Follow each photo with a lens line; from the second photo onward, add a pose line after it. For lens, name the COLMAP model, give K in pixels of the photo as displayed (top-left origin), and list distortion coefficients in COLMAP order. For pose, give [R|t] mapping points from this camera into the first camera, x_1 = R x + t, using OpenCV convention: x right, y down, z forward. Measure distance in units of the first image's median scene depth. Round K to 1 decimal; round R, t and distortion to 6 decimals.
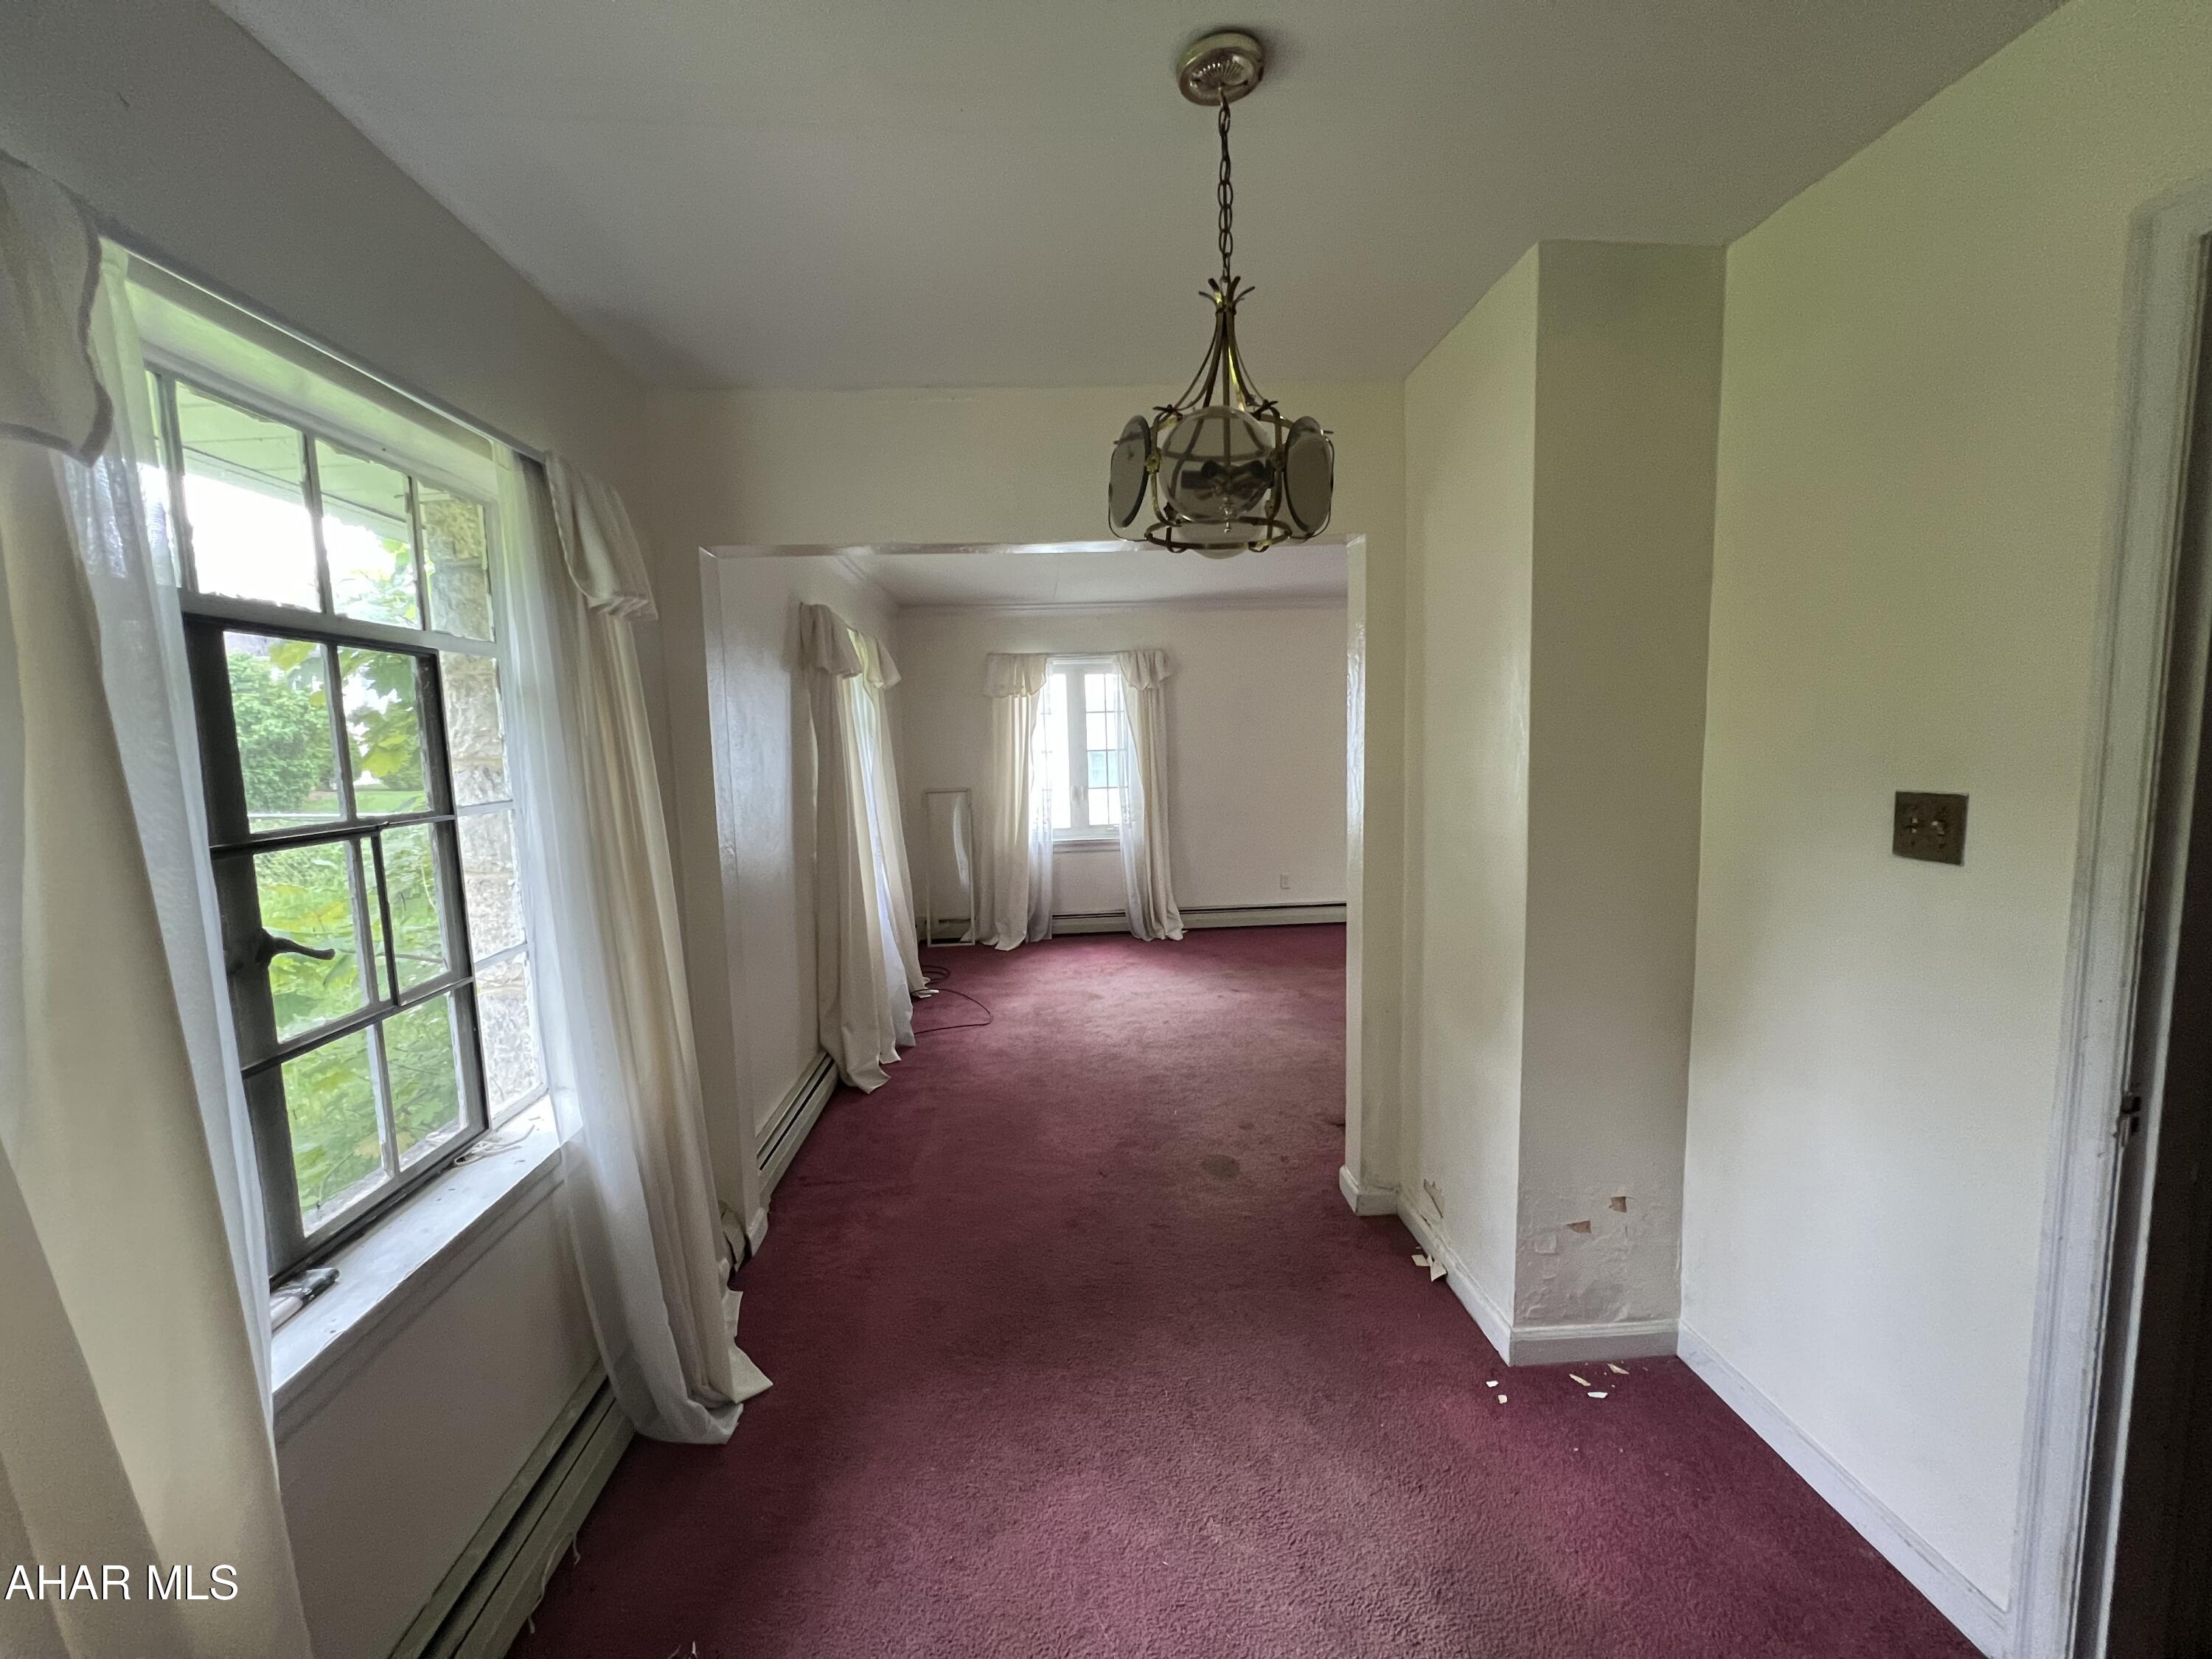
lens RADIAL K [[884.0, 0, 1103.6], [0, 884.0, 824.7], [0, 0, 1]] dist [-0.003824, 0.000677]
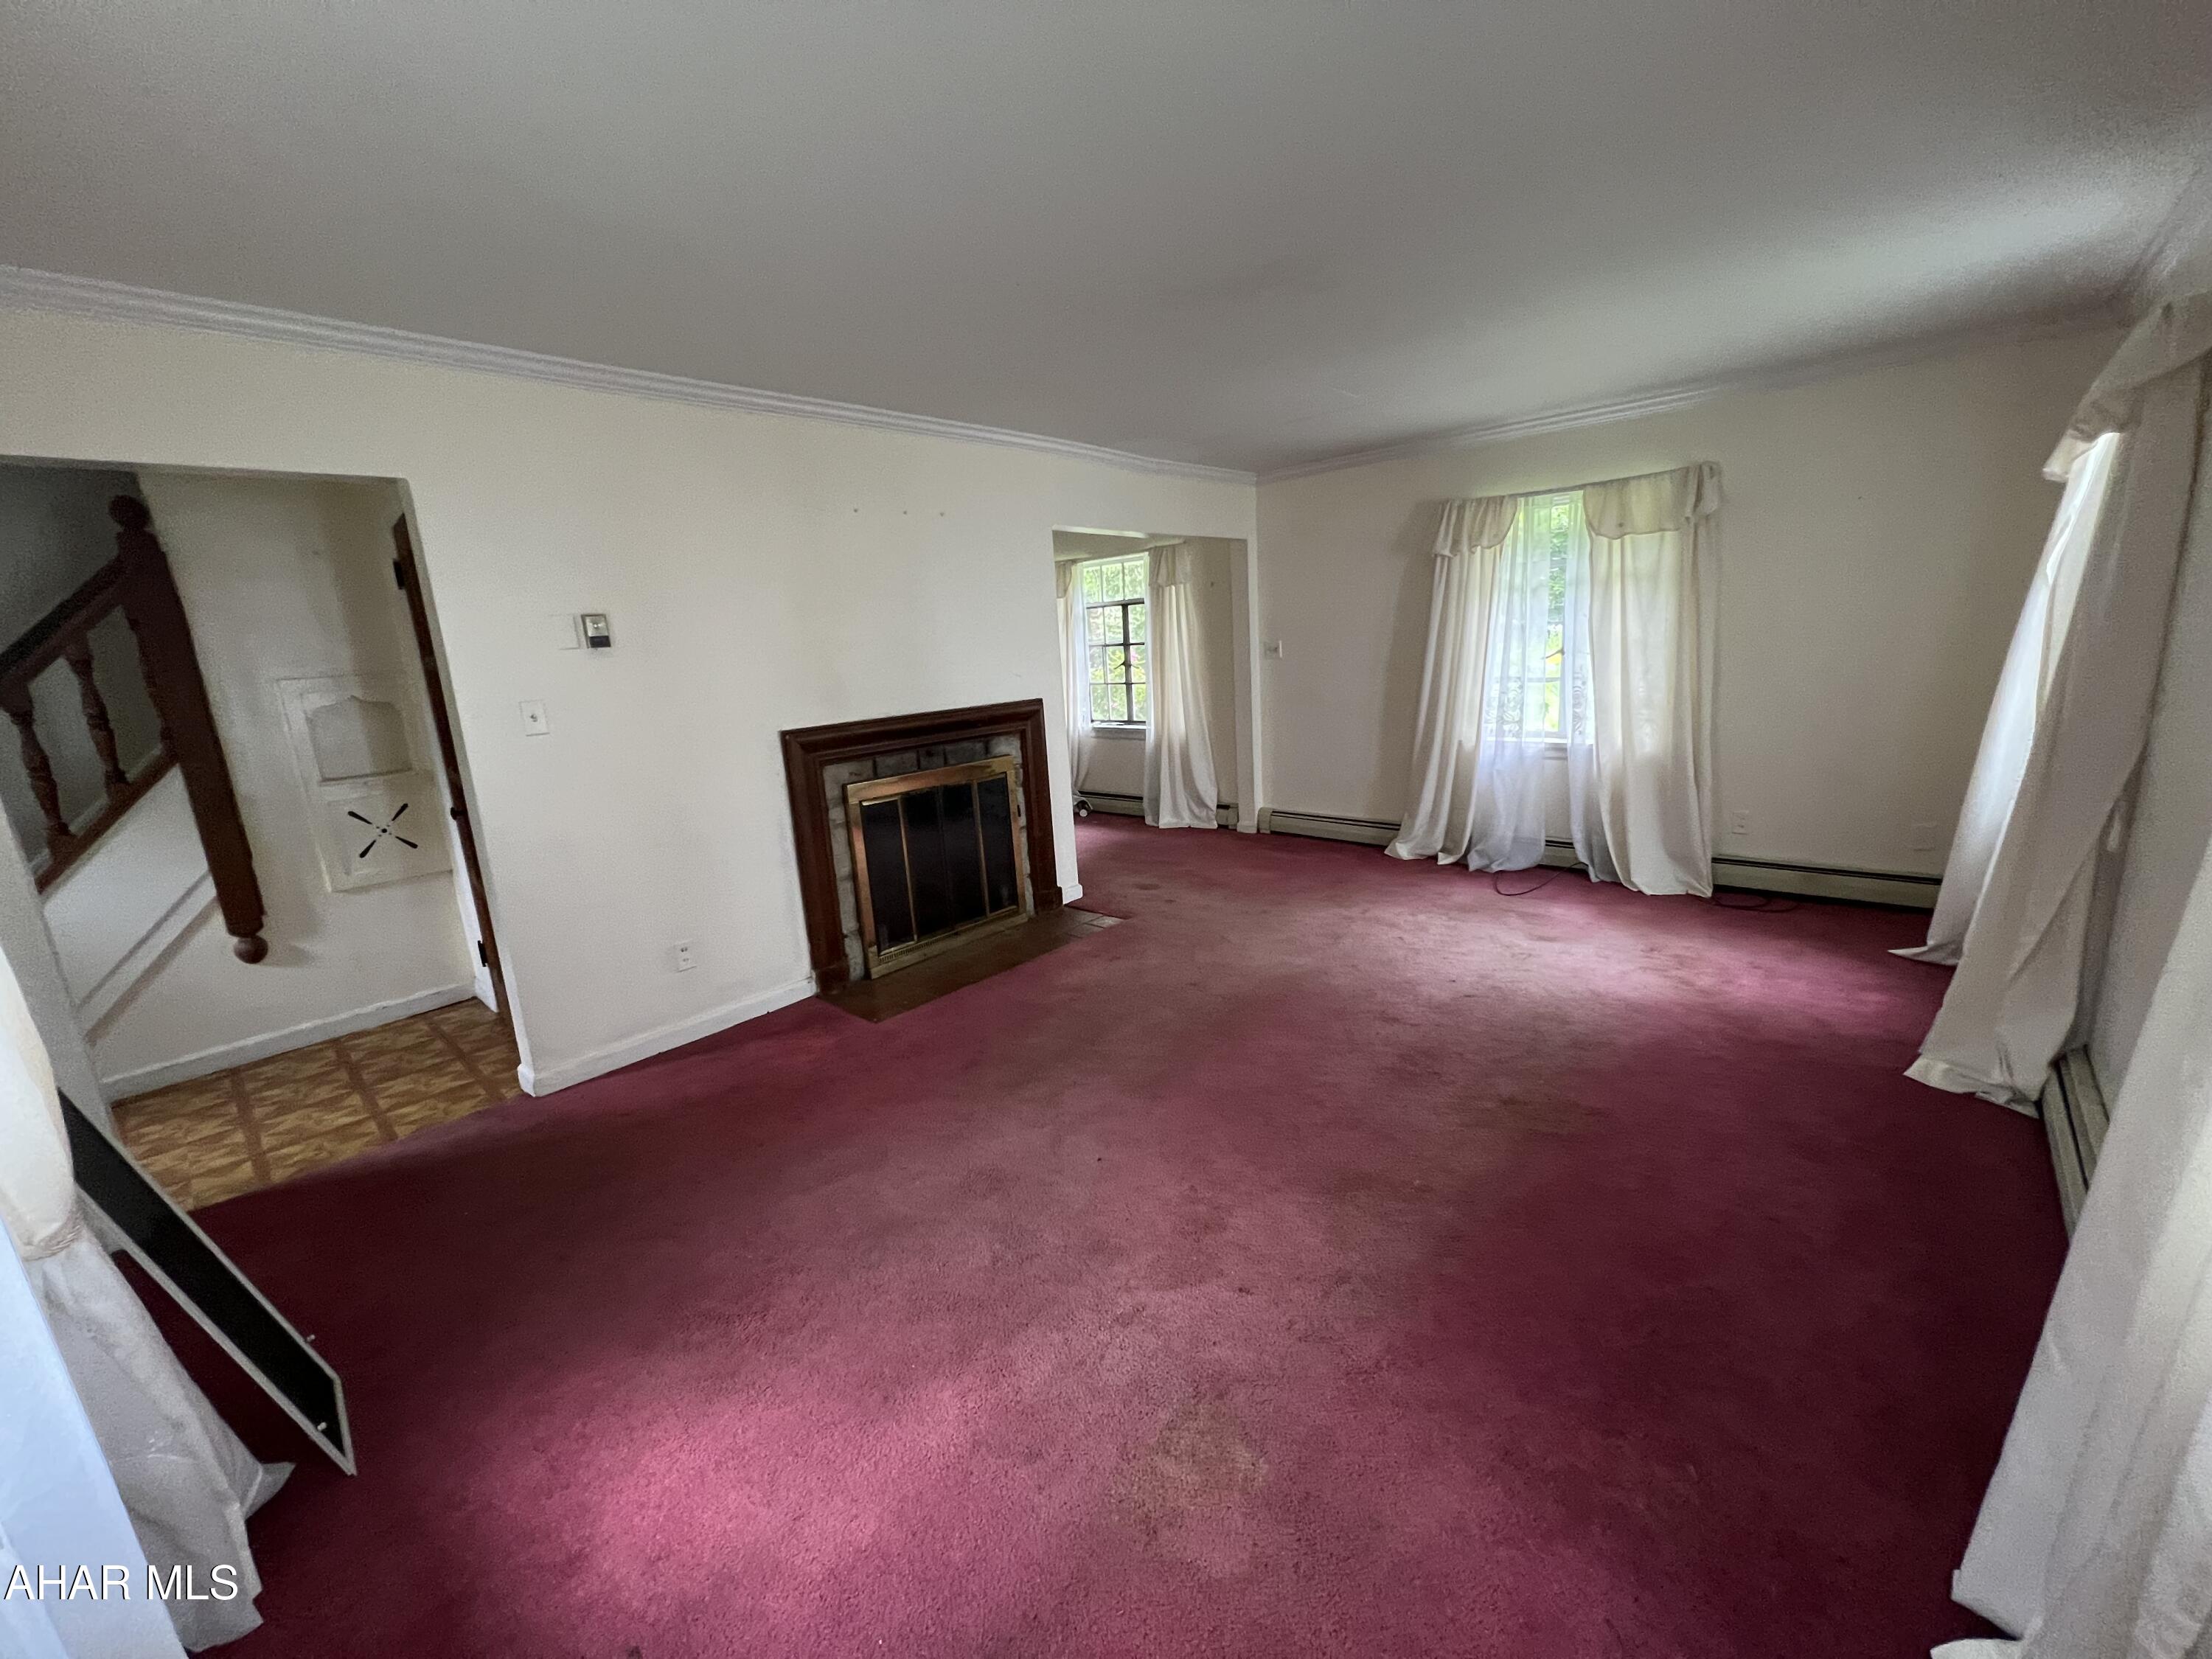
lens RADIAL K [[884.0, 0, 1103.6], [0, 884.0, 824.7], [0, 0, 1]] dist [-0.003824, 0.000677]
pose [[-0.721401, 0.216035, -0.657959, 0.626507], [0.009575, 0.953117, 0.302449, -0.118065], [0.692451, 0.211887, -0.689648, 1.017736]]
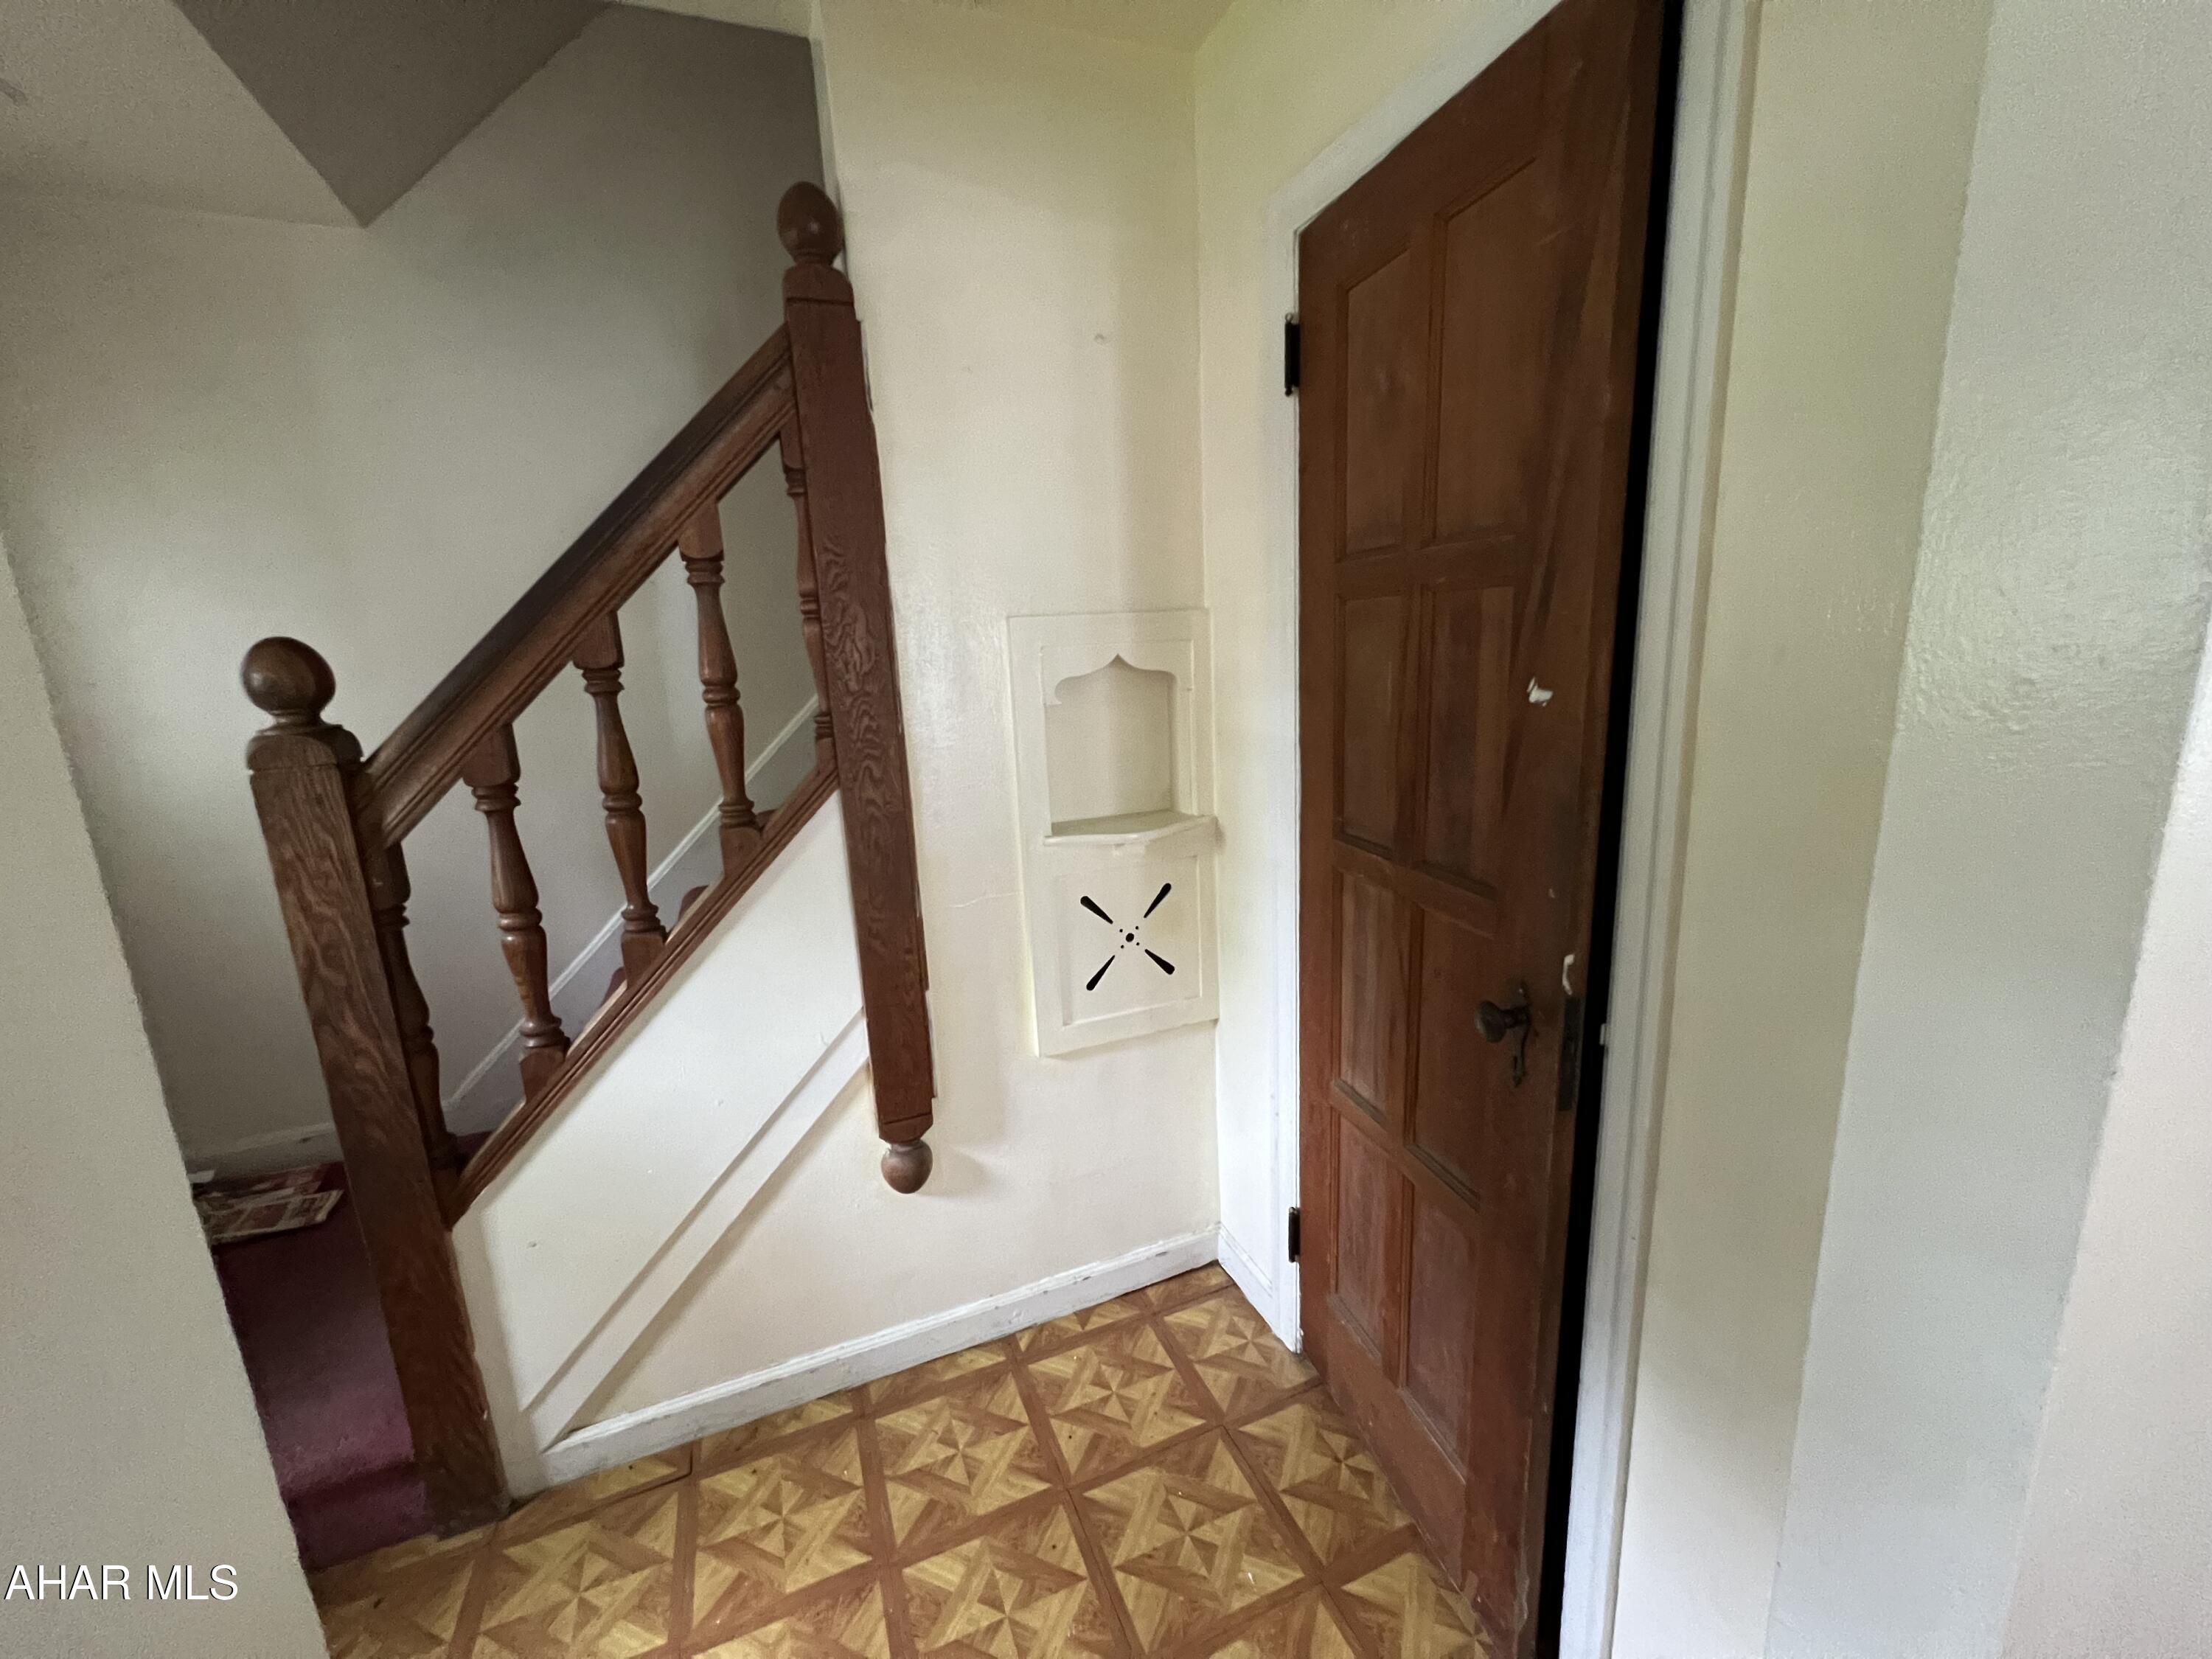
lens RADIAL K [[884.0, 0, 1103.6], [0, 884.0, 824.7], [0, 0, 1]] dist [-0.003824, 0.000677]
pose [[-0.946809, 0.134507, -0.292337, 0.674727], [0.039251, 0.949941, 0.309955, -0.062610], [0.319394, 0.281994, -0.904692, 0.509277]]
